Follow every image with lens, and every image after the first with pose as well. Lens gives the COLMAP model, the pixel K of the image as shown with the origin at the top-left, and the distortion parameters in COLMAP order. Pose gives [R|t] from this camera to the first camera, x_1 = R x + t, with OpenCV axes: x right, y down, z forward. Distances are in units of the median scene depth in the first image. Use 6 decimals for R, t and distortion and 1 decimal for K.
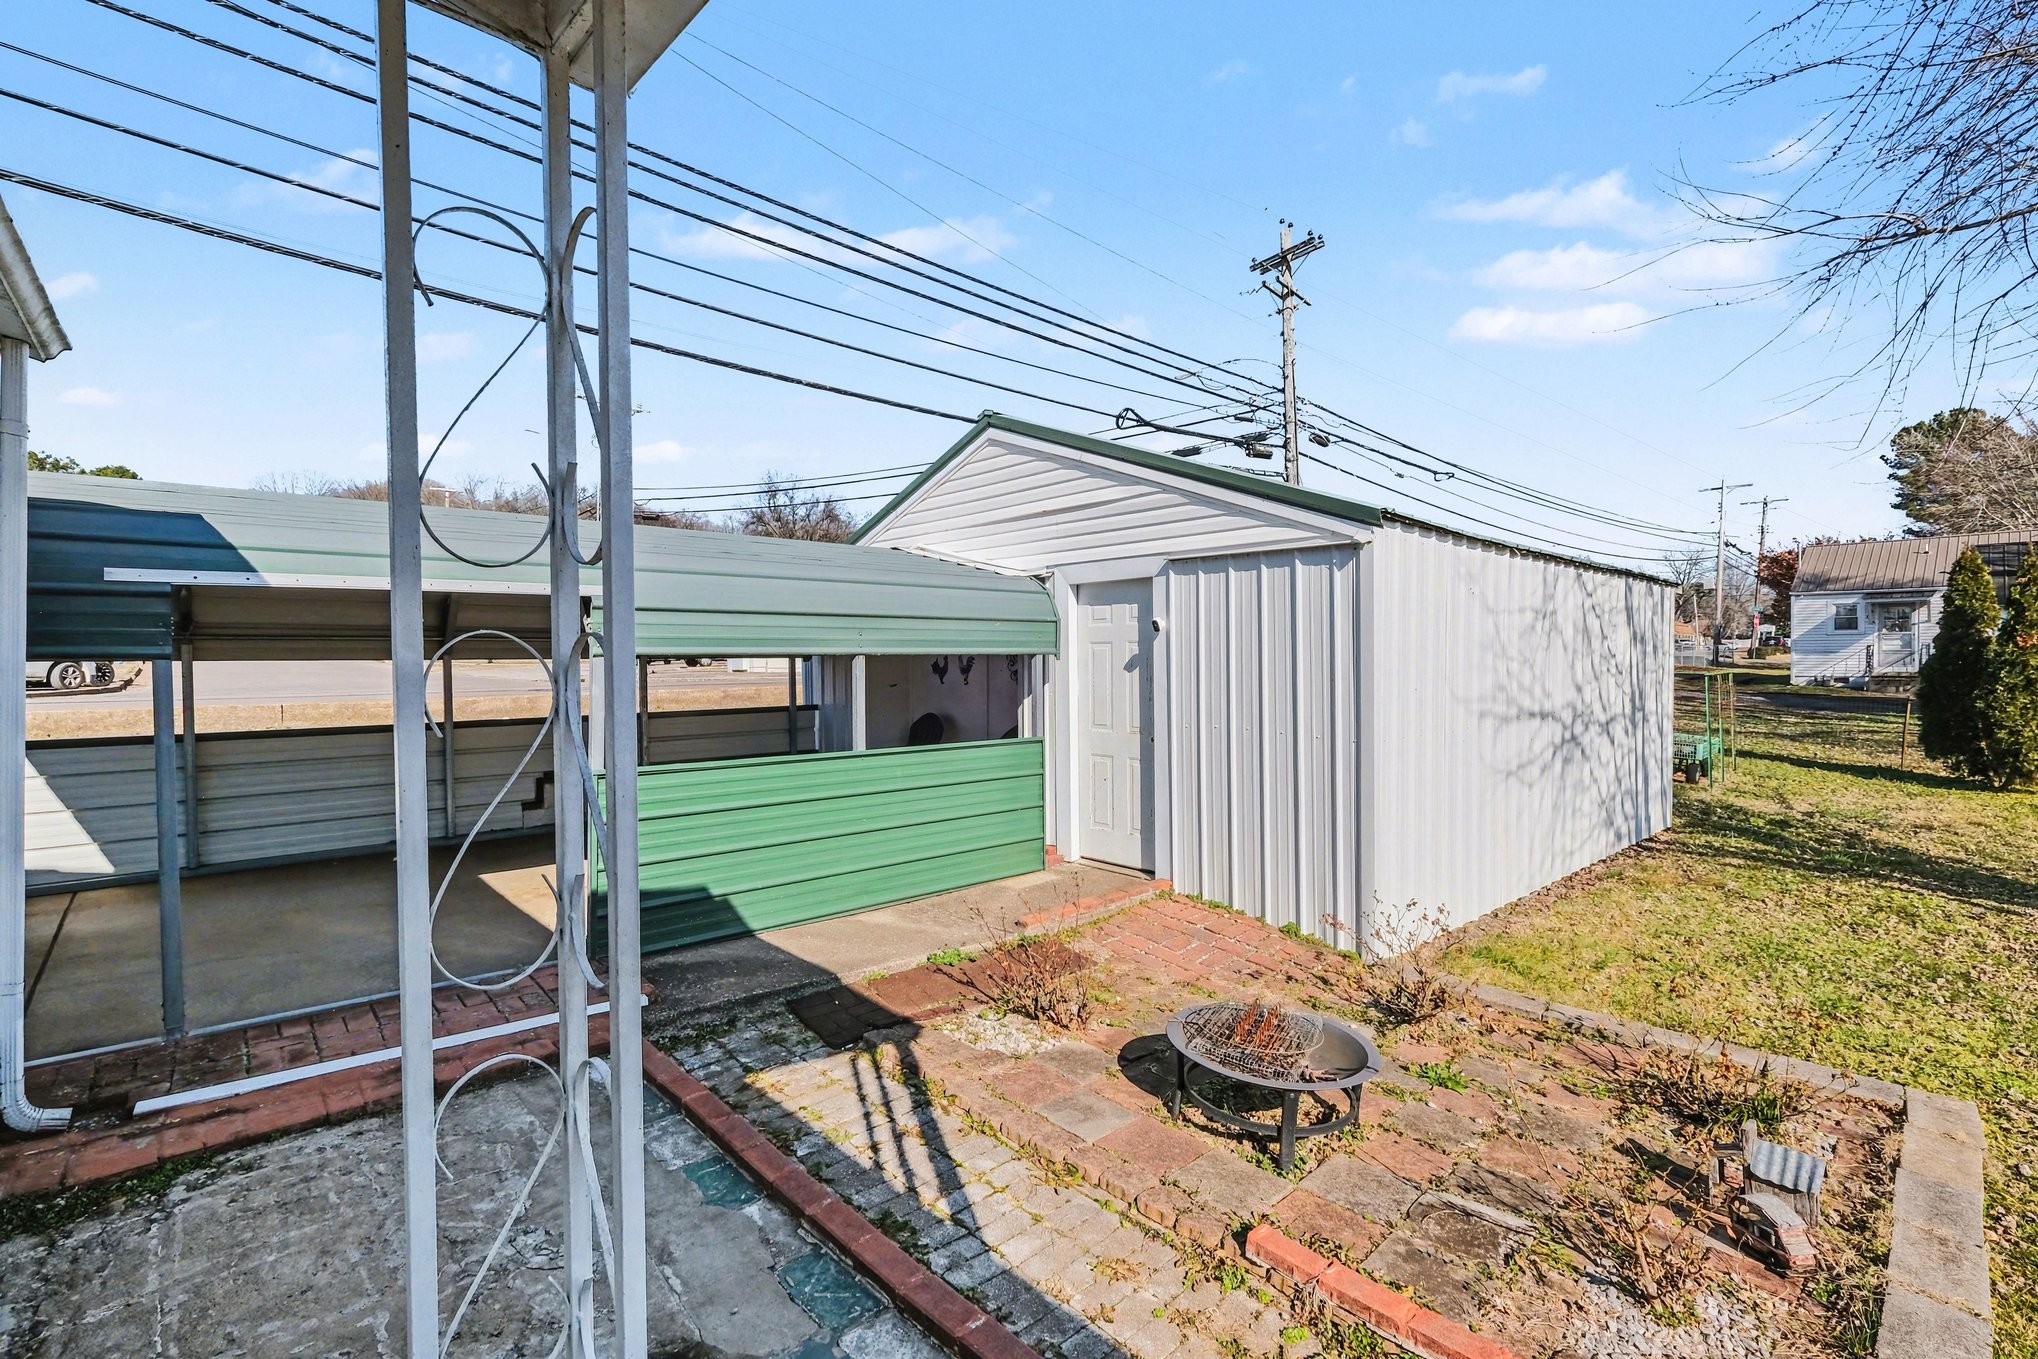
lens RADIAL K [[898.7, 0, 1002.7], [0, 898.7, 682.3], [0, 0, 1]] dist [-0.001933, -0.000001]
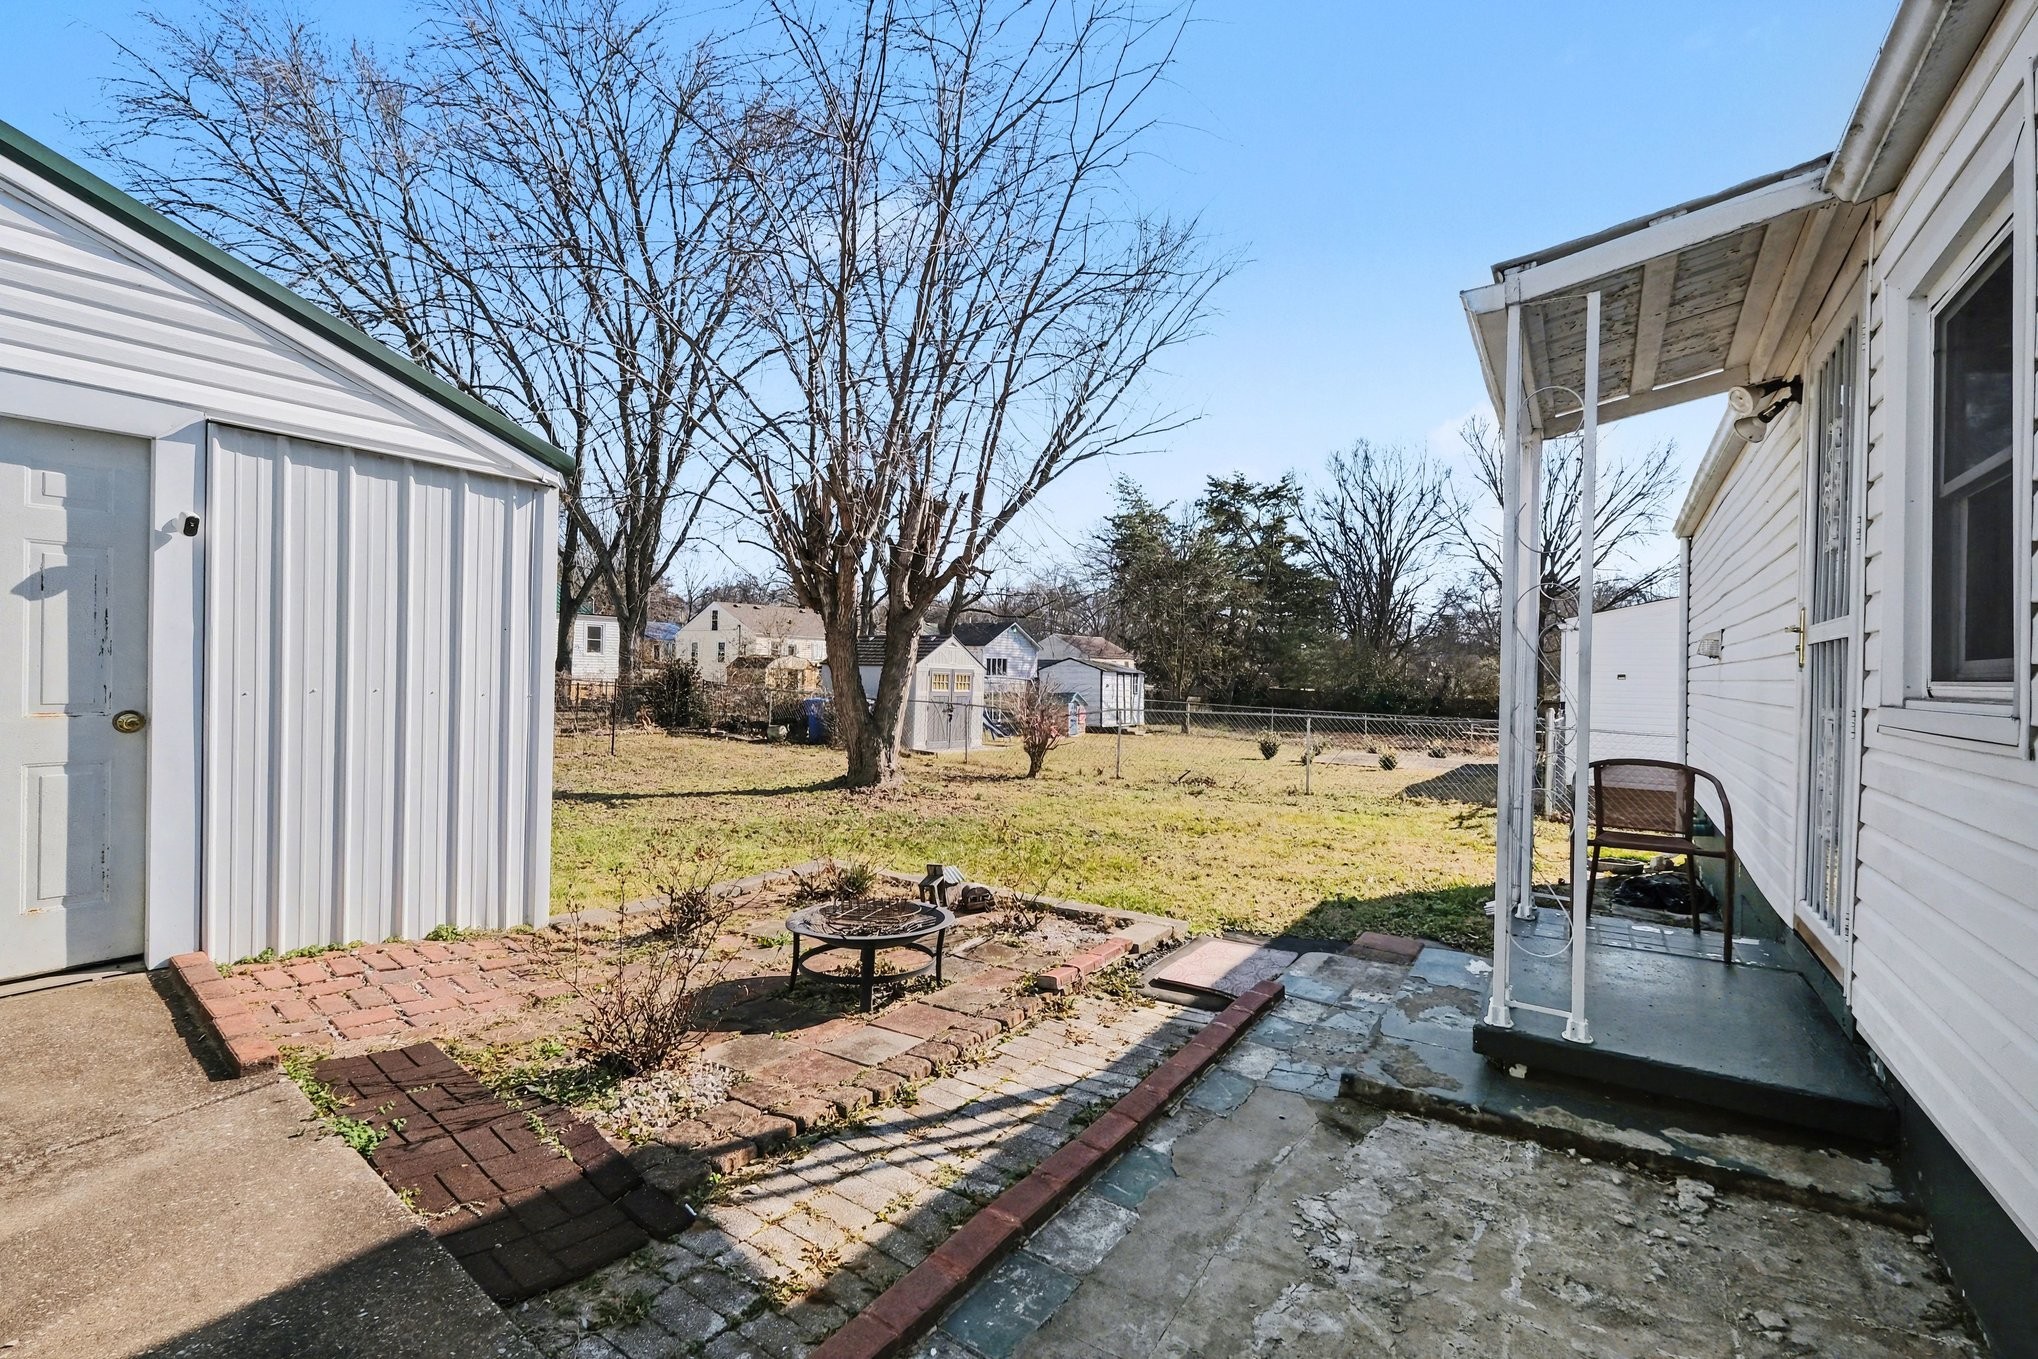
lens RADIAL K [[898.7, 0, 1003.4], [0, 898.7, 667.1], [0, 0, 1]] dist [-0.001933, -0.000001]
pose [[-0.222347, -0.003461, 0.974962, -0.907644], [0.000115, 0.999994, 0.003576, 0.047889], [-0.974968, 0.000907, -0.222345, 1.055943]]
